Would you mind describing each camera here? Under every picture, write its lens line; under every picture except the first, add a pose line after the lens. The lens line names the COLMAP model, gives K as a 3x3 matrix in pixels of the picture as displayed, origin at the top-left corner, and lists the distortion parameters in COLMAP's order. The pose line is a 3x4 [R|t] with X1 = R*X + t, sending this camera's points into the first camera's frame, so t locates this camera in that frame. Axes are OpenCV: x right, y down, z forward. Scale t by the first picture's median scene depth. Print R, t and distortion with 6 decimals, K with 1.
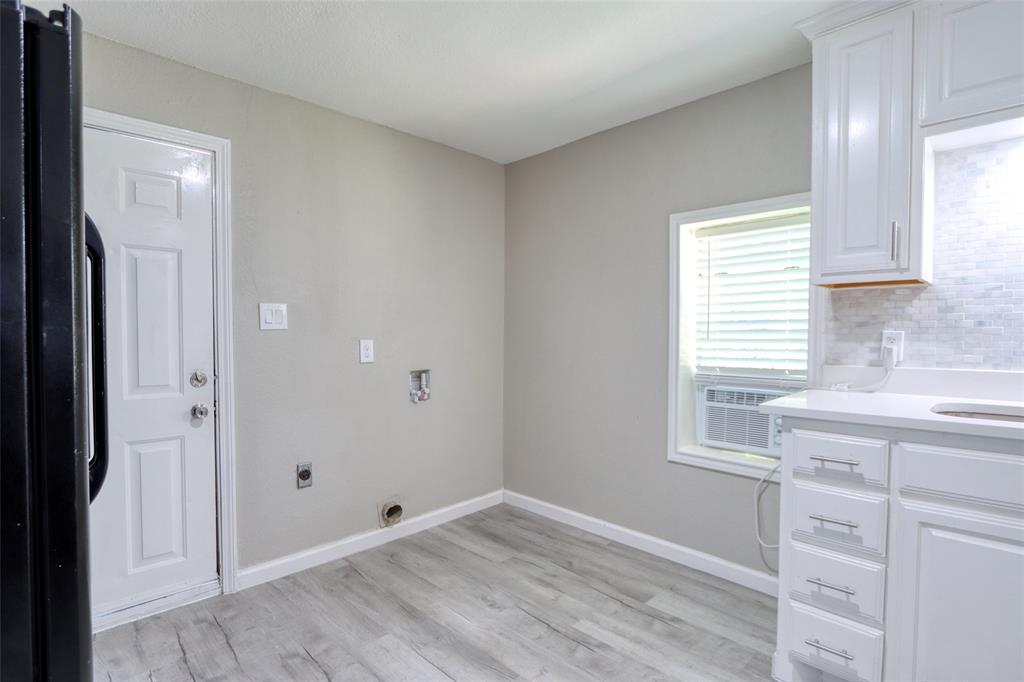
lens RADIAL K [[505.8, 0, 515.1], [0, 505.8, 348.6], [0, 0, 1]] dist [-0.014841, 0.000986]
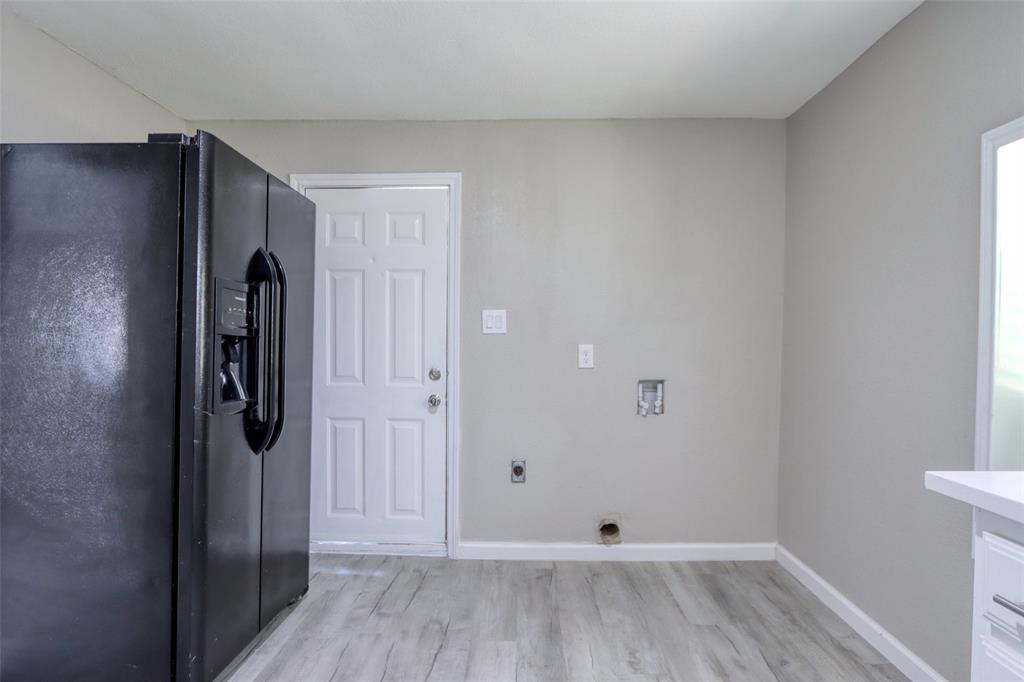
lens RADIAL K [[539.6, 0, 511.6], [0, 539.6, 348.4], [0, 0, 1]] dist [-0.017993, 0.000445]
pose [[0.689670, 0.017730, -0.723907, 0.454366], [-0.029257, 0.999566, -0.003391, -0.002754], [0.723532, 0.023518, 0.689890, 0.234448]]
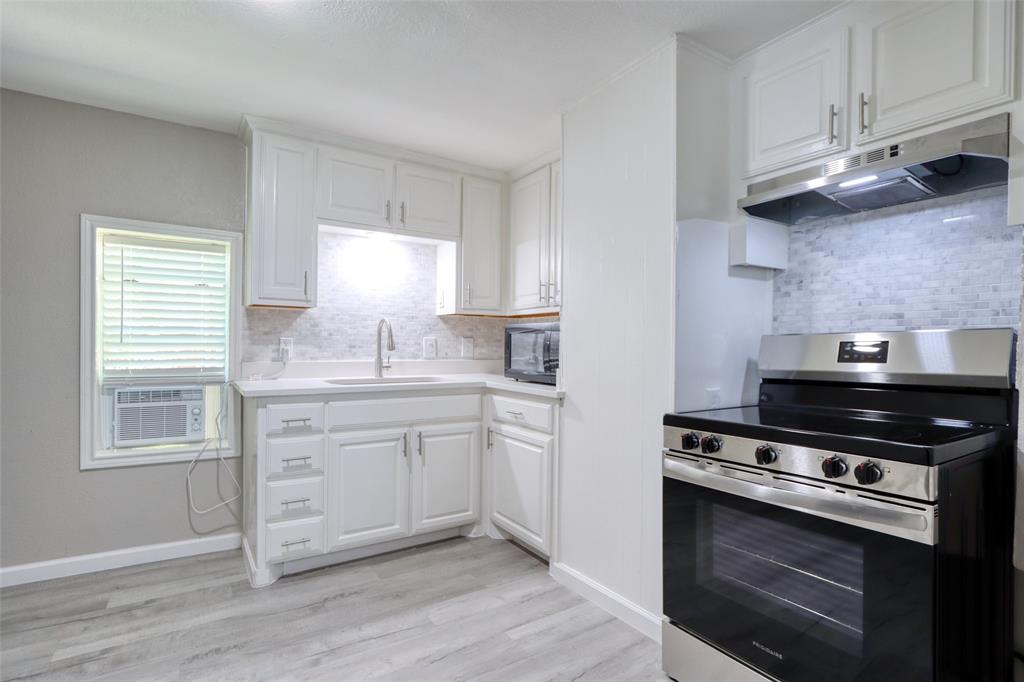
lens RADIAL K [[505.8, 0, 515.1], [0, 505.8, 348.6], [0, 0, 1]] dist [-0.014841, 0.000986]
pose [[0.214043, -0.007784, 0.976793, -0.538345], [0.017151, 0.999844, 0.004210, 0.002725], [-0.976674, 0.015852, 0.214143, -0.008300]]
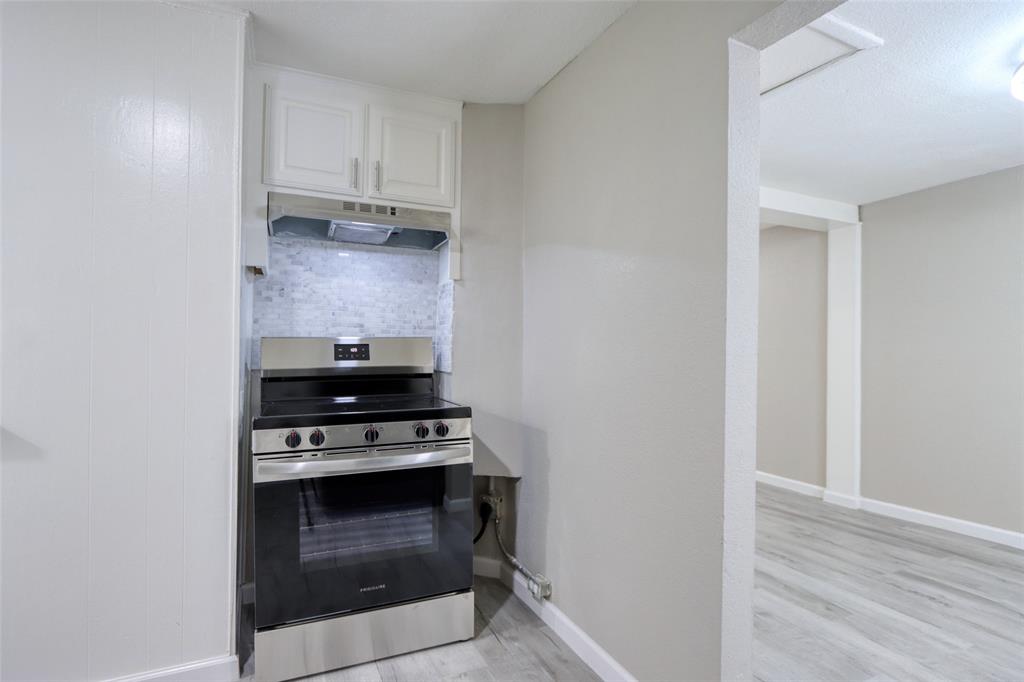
lens RADIAL K [[524.9, 0, 512.6], [0, 524.9, 349.1], [0, 0, 1]] dist [-0.014534, 0.000471]
pose [[-0.937220, -0.005968, 0.348688, -0.323822], [-0.000166, 0.999861, 0.016668, -0.003644], [-0.348739, 0.015563, -0.937091, 0.536211]]
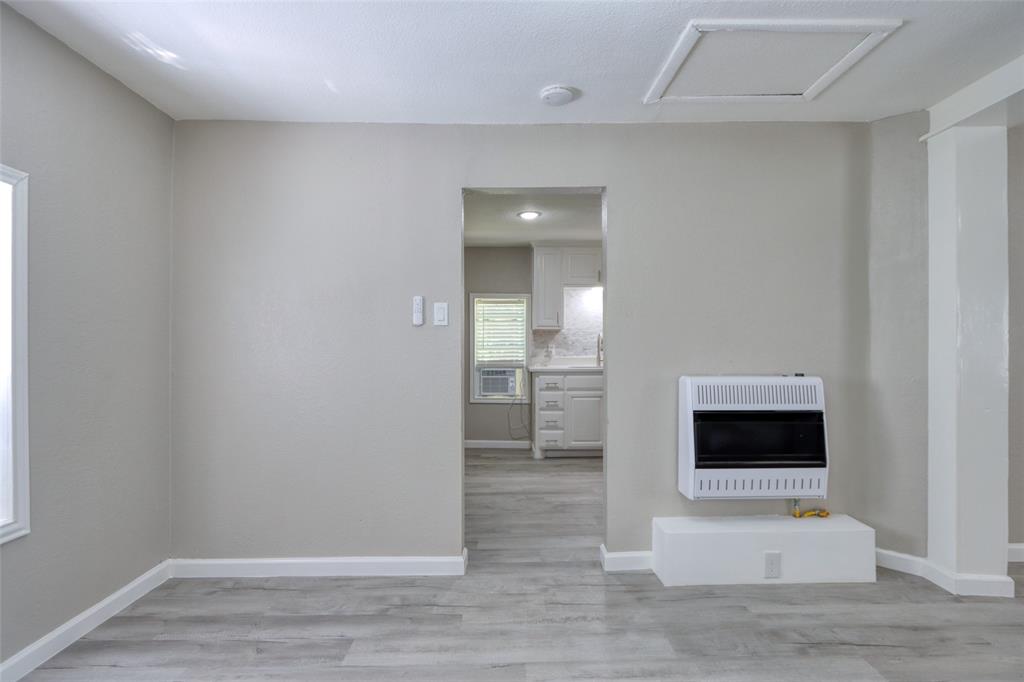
lens RADIAL K [[505.8, 0, 515.1], [0, 505.8, 348.6], [0, 0, 1]] dist [-0.014841, 0.000986]
pose [[0.703594, -0.003358, 0.710595, -1.382705], [0.021399, 0.999635, -0.016464, 0.028251], [-0.710280, 0.026790, 0.703409, -0.866460]]
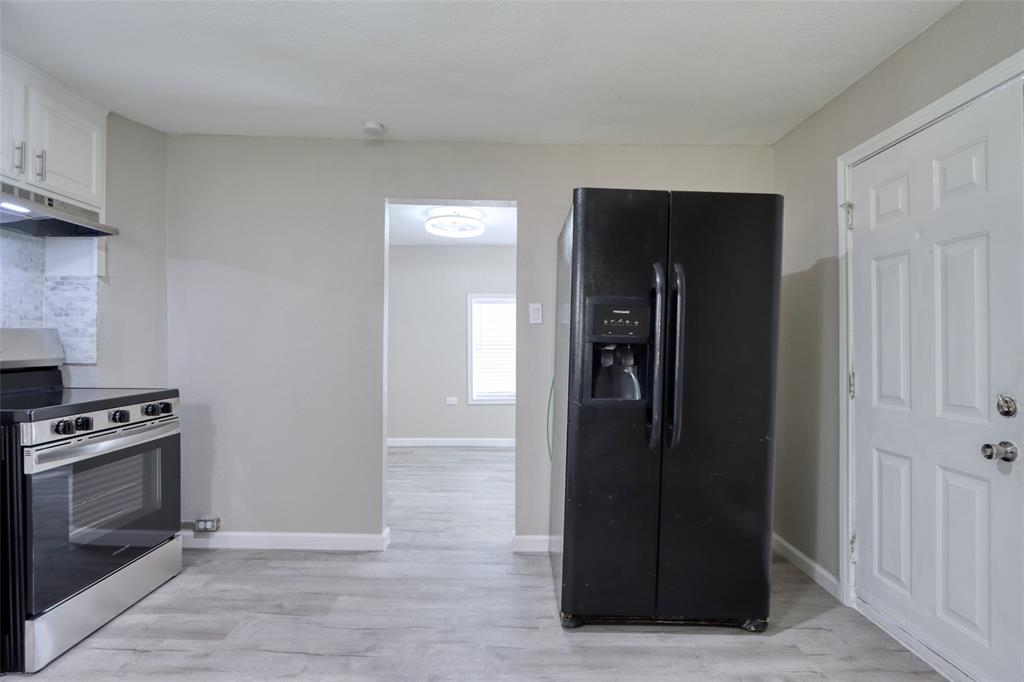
lens RADIAL K [[505.8, 0, 515.1], [0, 505.8, 348.6], [0, 0, 1]] dist [-0.014841, 0.000986]
pose [[-0.691095, -0.003668, -0.722755, 0.361493], [-0.025967, 0.999468, 0.019758, -0.015995], [0.722297, 0.032422, -0.690822, 1.001364]]
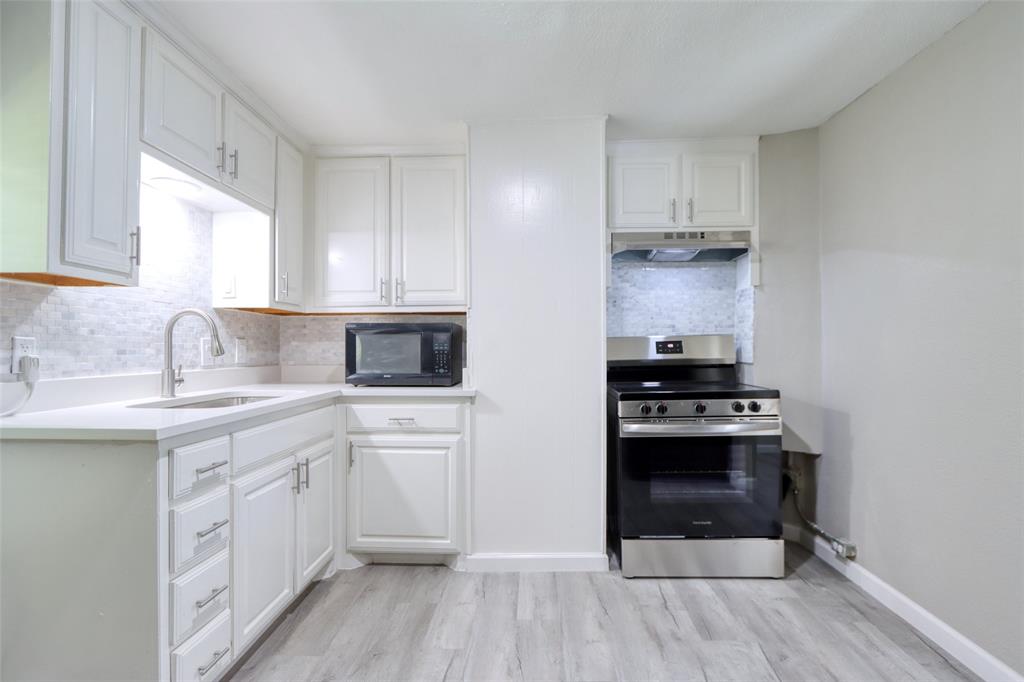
lens RADIAL K [[510.6, 0, 514.6], [0, 510.6, 347.5], [0, 0, 1]] dist [-0.014709, 0.000925]
pose [[-0.676956, 0.003927, 0.736013, -0.358908], [0.023948, 0.999574, 0.016694, -0.011406], [-0.735634, 0.028927, -0.676762, 0.870987]]
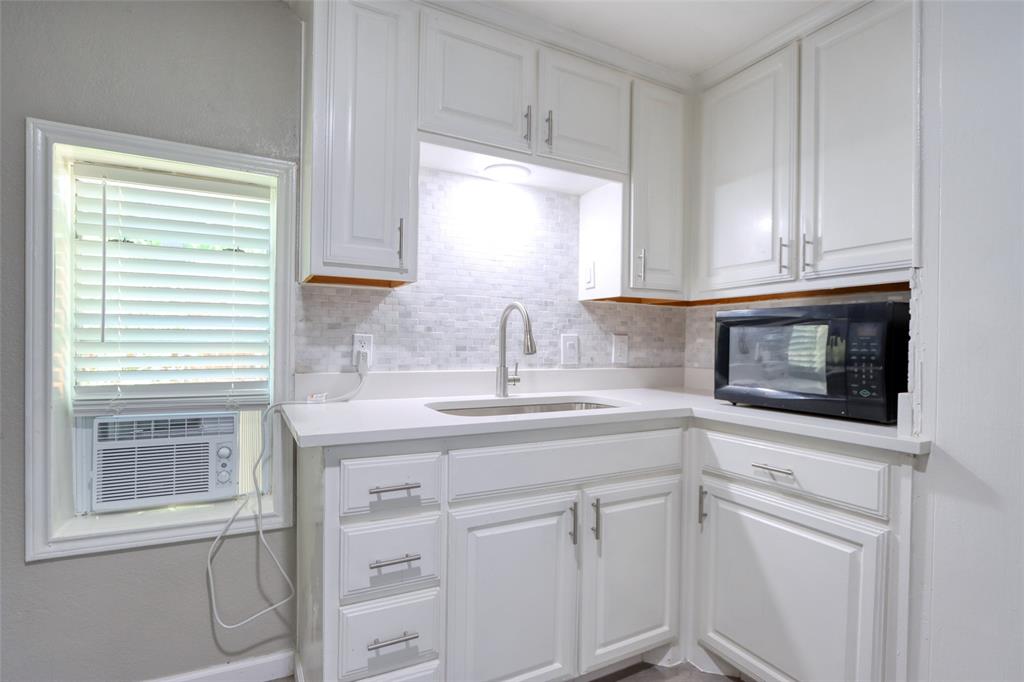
lens RADIAL K [[505.8, 0, 515.1], [0, 505.8, 348.6], [0, 0, 1]] dist [-0.014841, 0.000986]
pose [[0.295132, -0.006301, 0.955436, -0.070697], [0.016516, 0.999862, 0.001492, -0.004172], [-0.955314, 0.015339, 0.295195, 0.397421]]
